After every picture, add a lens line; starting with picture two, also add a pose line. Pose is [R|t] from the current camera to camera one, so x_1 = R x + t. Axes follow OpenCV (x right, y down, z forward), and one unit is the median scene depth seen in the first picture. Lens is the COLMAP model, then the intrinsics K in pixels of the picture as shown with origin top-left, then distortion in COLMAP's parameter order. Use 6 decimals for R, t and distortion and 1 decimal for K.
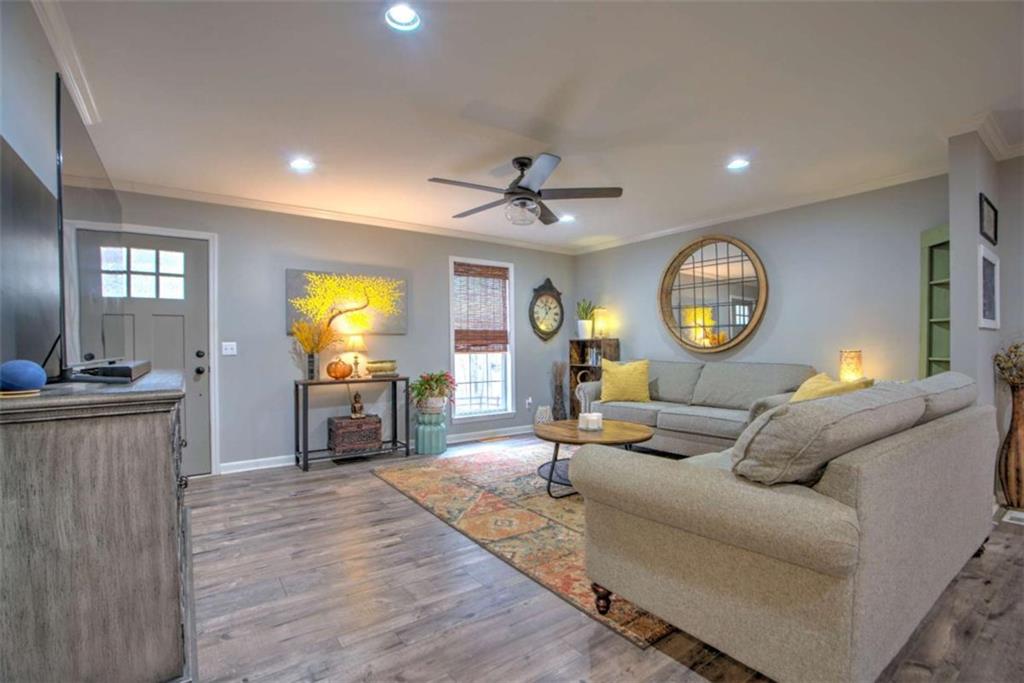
lens RADIAL K [[468.2, 0, 518.0], [0, 468.2, 345.6], [0, 0, 1]] dist [-0.023429, 0.001213]
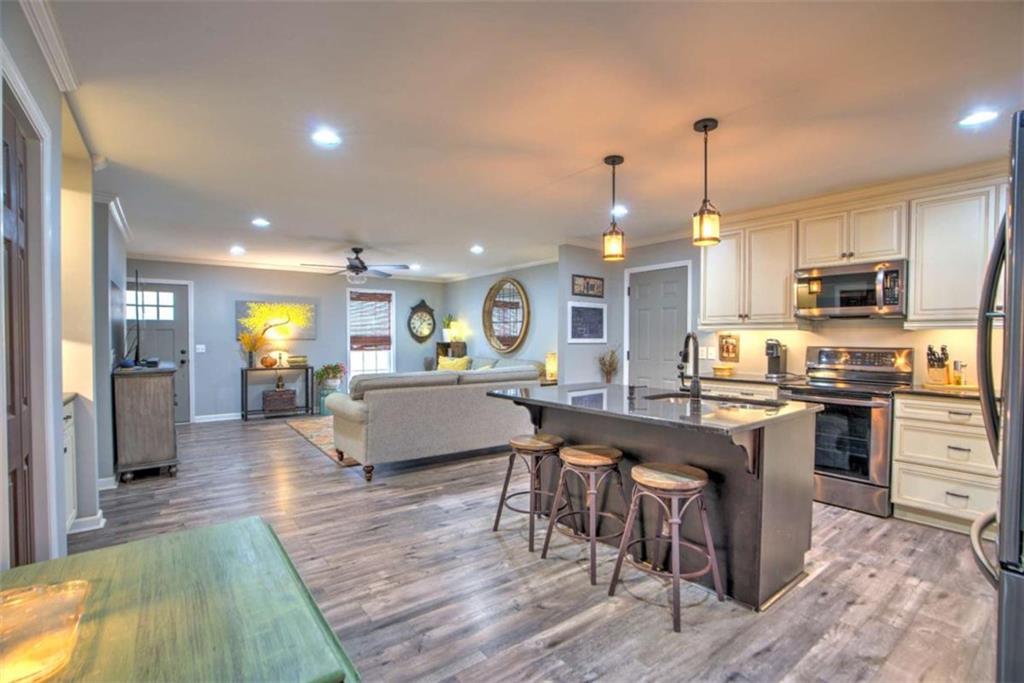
lens RADIAL K [[468.2, 0, 509.7], [0, 468.2, 344.6], [0, 0, 1]] dist [-0.023429, 0.001213]
pose [[0.999935, 0.007165, 0.008836, 0.433792], [-0.007302, 0.999852, 0.015582, -0.038633], [-0.008723, -0.015646, 0.999840, -0.619346]]
